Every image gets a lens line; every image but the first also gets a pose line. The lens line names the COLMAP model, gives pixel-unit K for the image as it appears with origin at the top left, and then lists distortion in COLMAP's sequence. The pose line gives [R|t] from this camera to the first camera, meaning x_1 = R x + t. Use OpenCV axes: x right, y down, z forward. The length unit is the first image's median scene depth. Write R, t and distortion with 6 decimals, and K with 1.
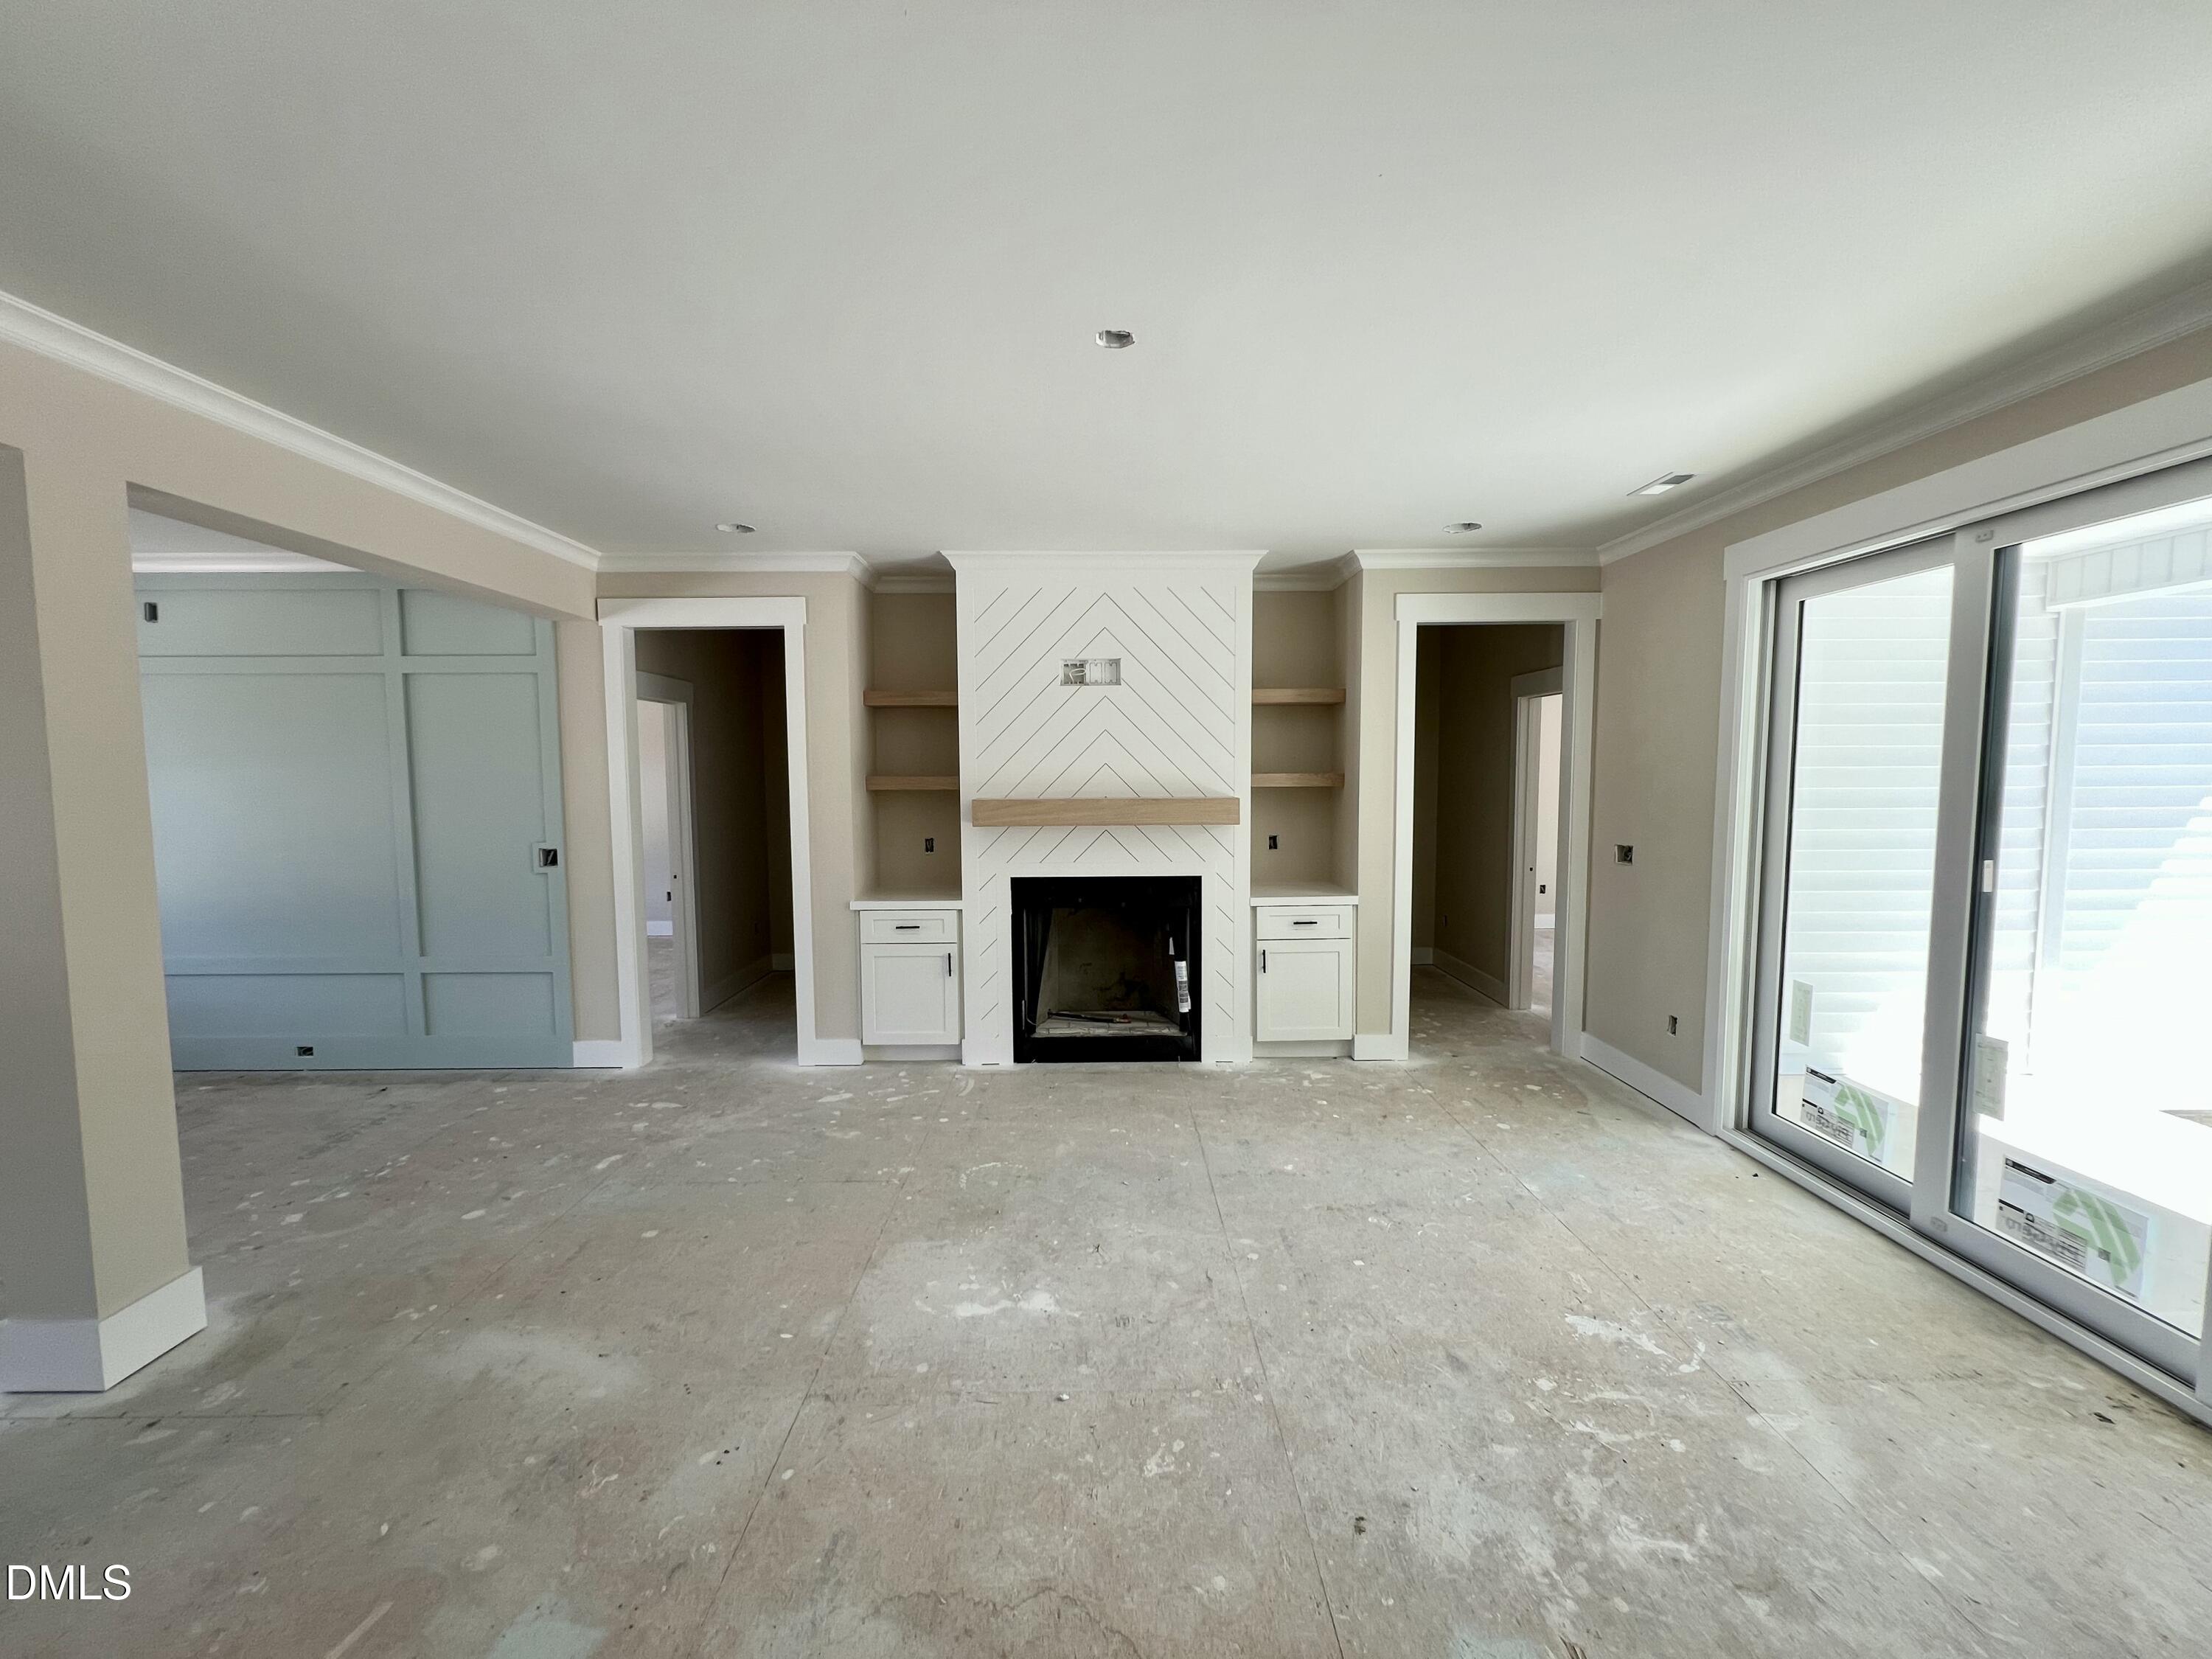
lens RADIAL K [[887.3, 0, 1096.2], [0, 887.3, 832.0], [0, 0, 1]] dist [0.000429, 0.000404]
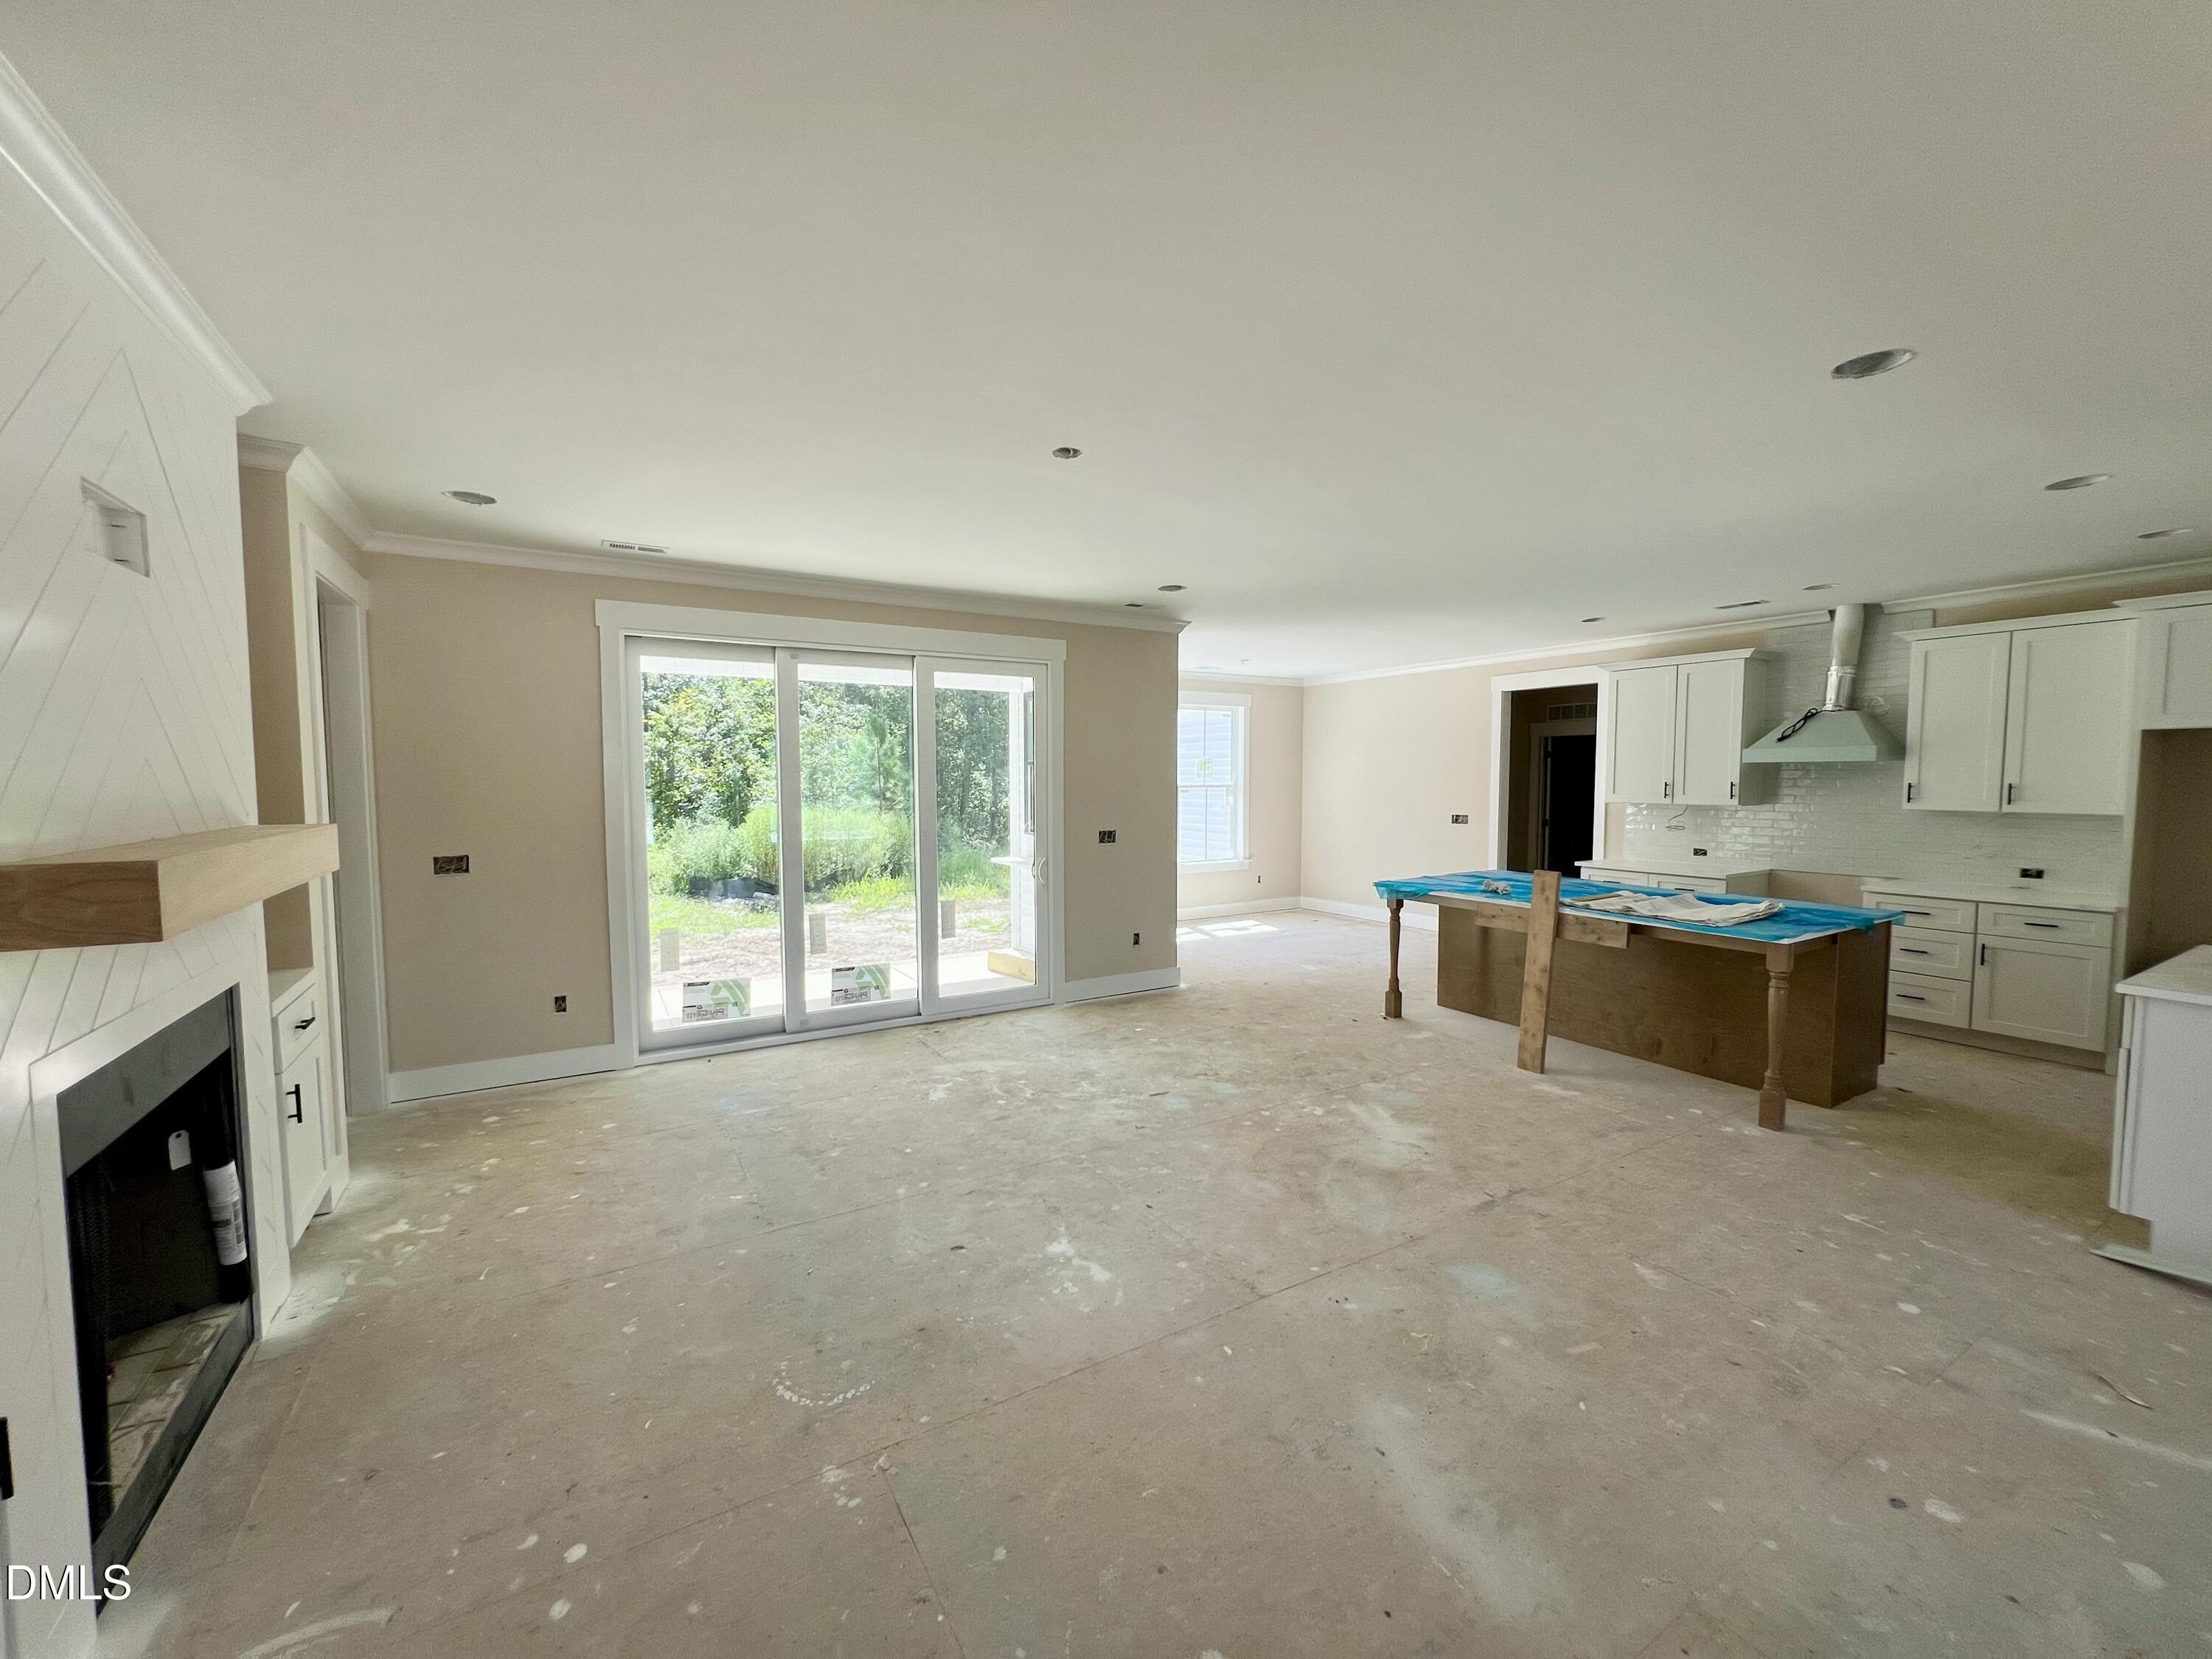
lens RADIAL K [[887.3, 0, 1096.2], [0, 887.3, 832.0], [0, 0, 1]] dist [0.000429, 0.000404]
pose [[-0.502621, -0.045714, 0.863297, -1.287089], [0.065610, 0.993704, 0.090819, -0.118135], [-0.862013, 0.102289, -0.496457, 1.821703]]
